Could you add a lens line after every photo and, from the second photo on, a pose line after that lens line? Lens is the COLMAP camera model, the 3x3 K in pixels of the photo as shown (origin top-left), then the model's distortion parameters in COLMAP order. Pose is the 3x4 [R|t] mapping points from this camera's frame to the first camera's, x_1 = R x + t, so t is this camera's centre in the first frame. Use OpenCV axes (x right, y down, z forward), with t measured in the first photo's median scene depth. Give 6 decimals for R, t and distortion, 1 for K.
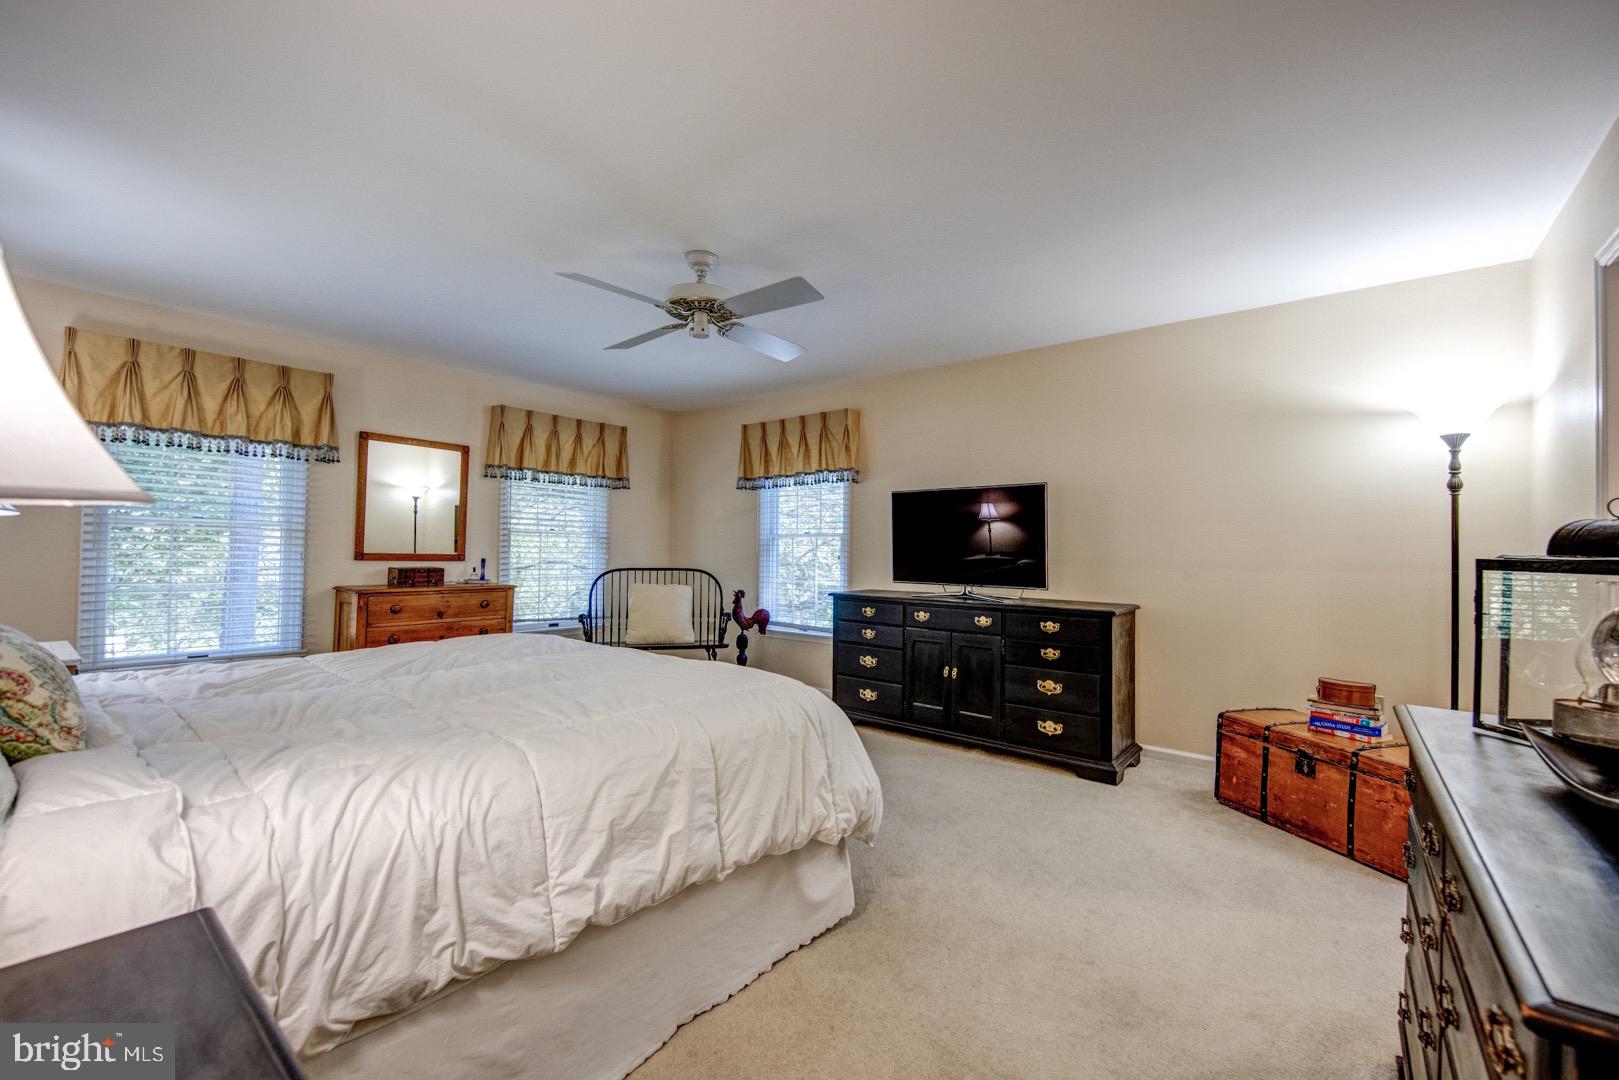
lens RADIAL K [[653.5, 0, 815.4], [0, 653.5, 541.8], [0, 0, 1]] dist [0.014673, 0.000158]
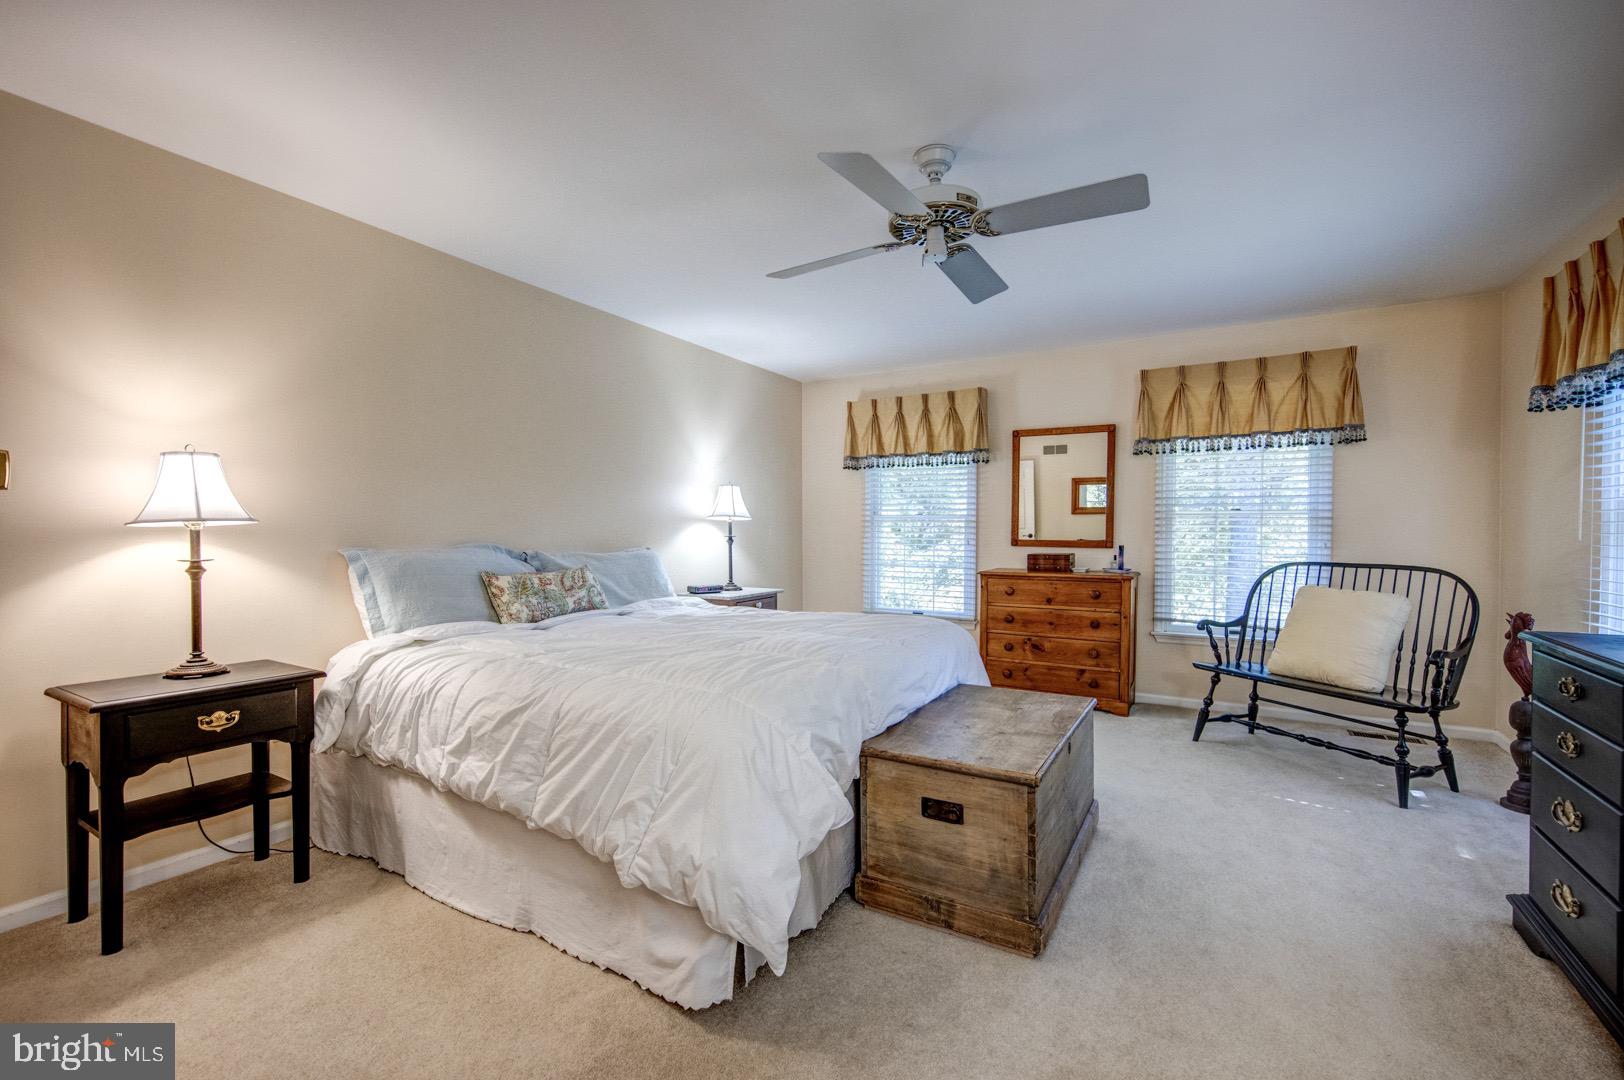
lens RADIAL K [[683.7, 0, 821.5], [0, 683.7, 545.4], [0, 0, 1]] dist [0.004796, -0.000144]
pose [[0.161769, 0.006881, -0.986805, 0.359438], [0.014567, 0.999850, 0.009360, 0.009982], [0.986721, -0.015889, 0.161645, 0.433838]]
